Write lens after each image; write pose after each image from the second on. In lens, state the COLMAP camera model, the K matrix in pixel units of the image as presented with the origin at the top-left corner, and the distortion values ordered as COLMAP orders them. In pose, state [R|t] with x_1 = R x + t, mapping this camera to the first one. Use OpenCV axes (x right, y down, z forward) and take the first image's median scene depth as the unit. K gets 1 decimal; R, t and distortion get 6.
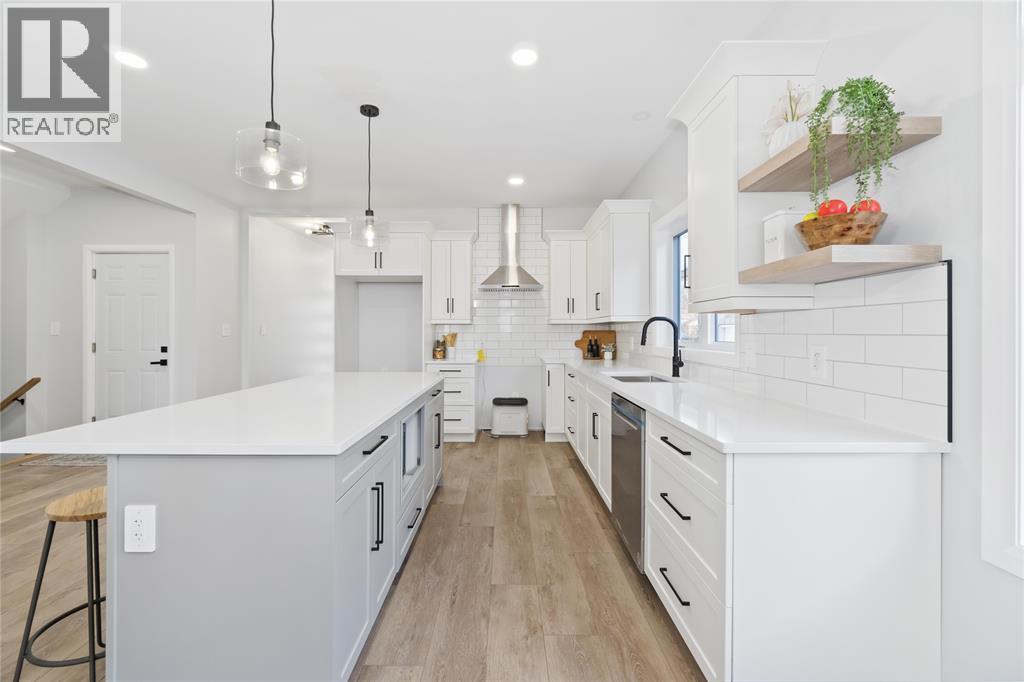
lens RADIAL K [[445.1, 0, 504.6], [0, 445.1, 333.5], [0, 0, 1]] dist [-0.002863, -0.000334]
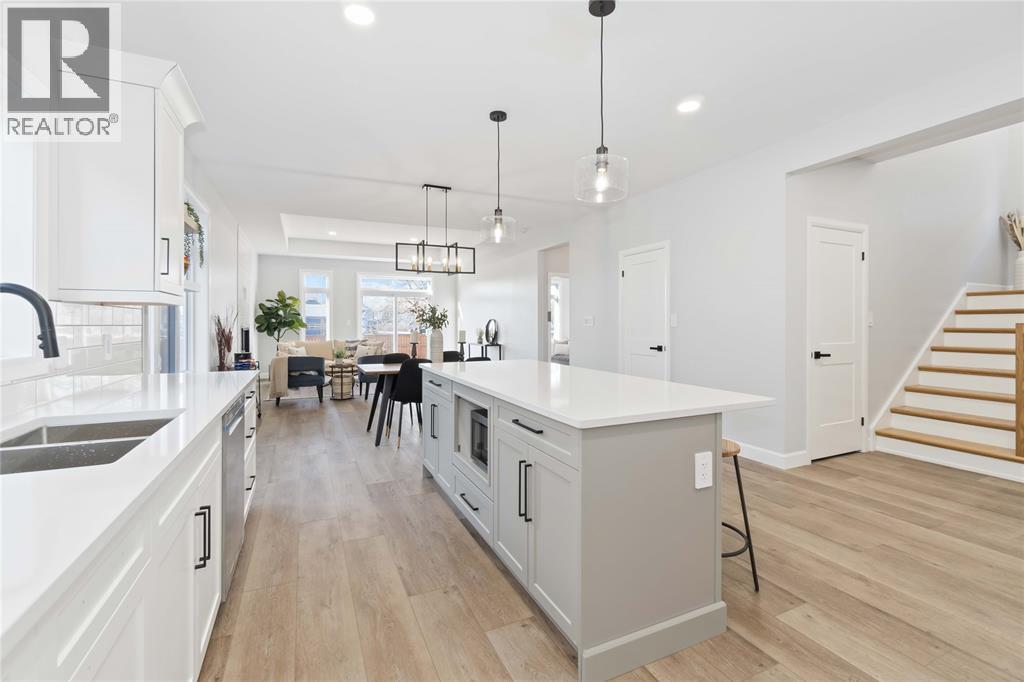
lens RADIAL K [[447.7, 0, 512.1], [0, 447.7, 322.5], [0, 0, 1]] dist [0.002923, 0.000319]
pose [[-0.905669, -0.001918, -0.423981, 0.124117], [-0.001216, 0.999997, -0.001926, -0.002228], [0.423984, -0.001228, -0.905669, 1.640894]]
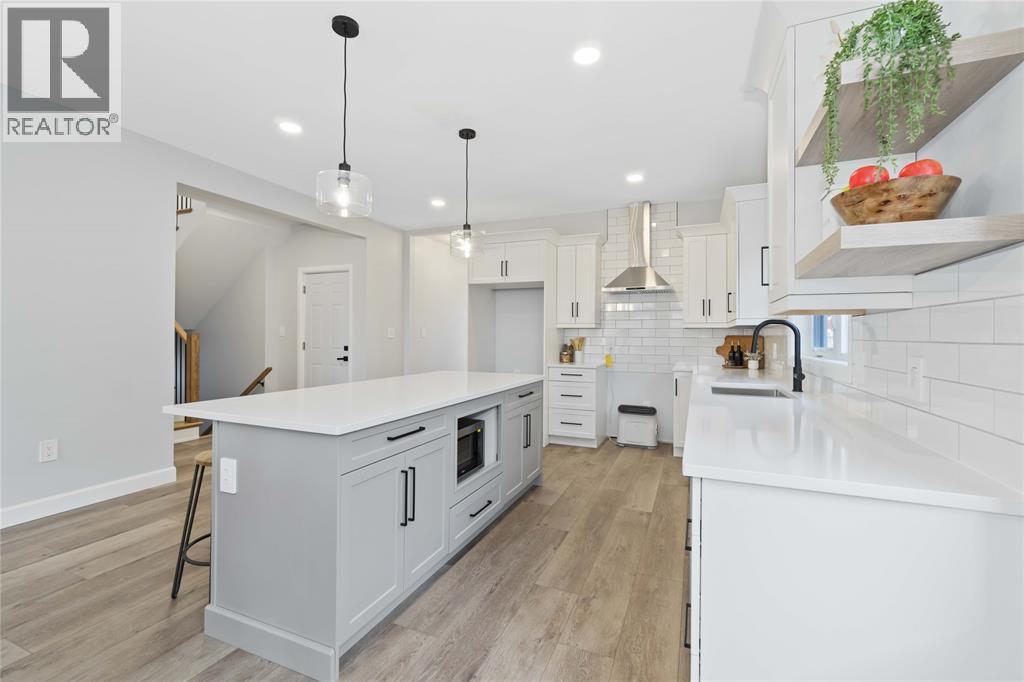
lens RADIAL K [[446.5, 0, 507.5], [0, 446.5, 335.7], [0, 0, 1]] dist [-0.001446, -0.000026]
pose [[0.922171, 0.007408, -0.386712, 0.221719], [-0.009232, 0.999953, -0.002860, 0.000000], [0.386672, 0.006207, 0.922196, 0.023134]]
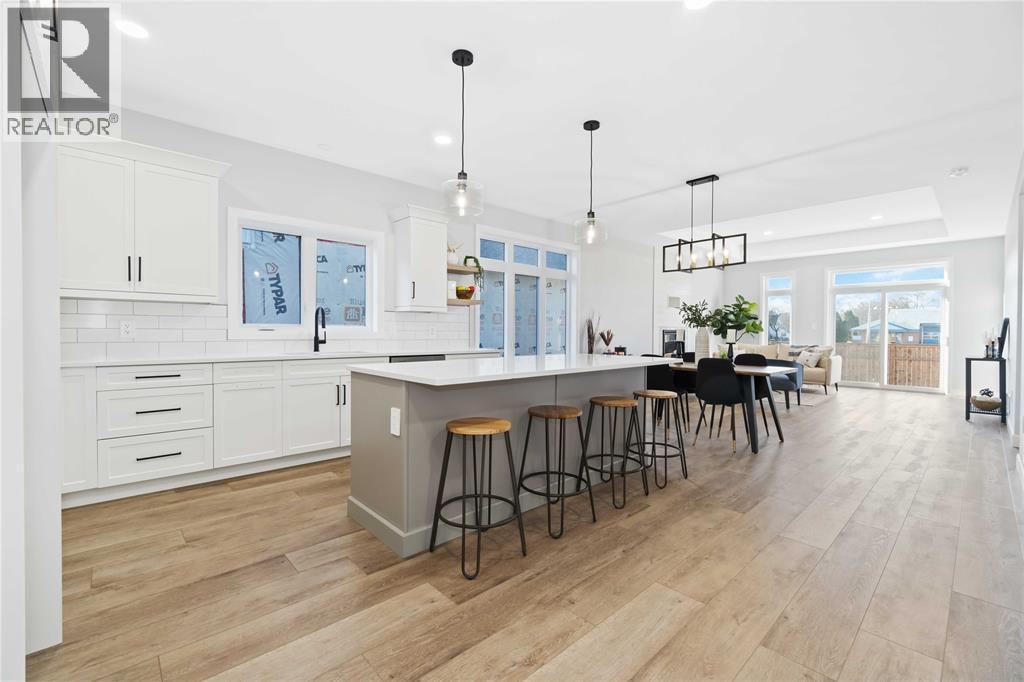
lens RADIAL K [[435.4, 0, 507.0], [0, 435.4, 337.4], [0, 0, 1]] dist [-0.004499, -0.000201]
pose [[-0.676612, -0.013895, 0.736209, -1.040368], [-0.003806, 0.999875, 0.015373, 0.034111], [-0.736330, 0.007599, -0.676580, 1.574159]]
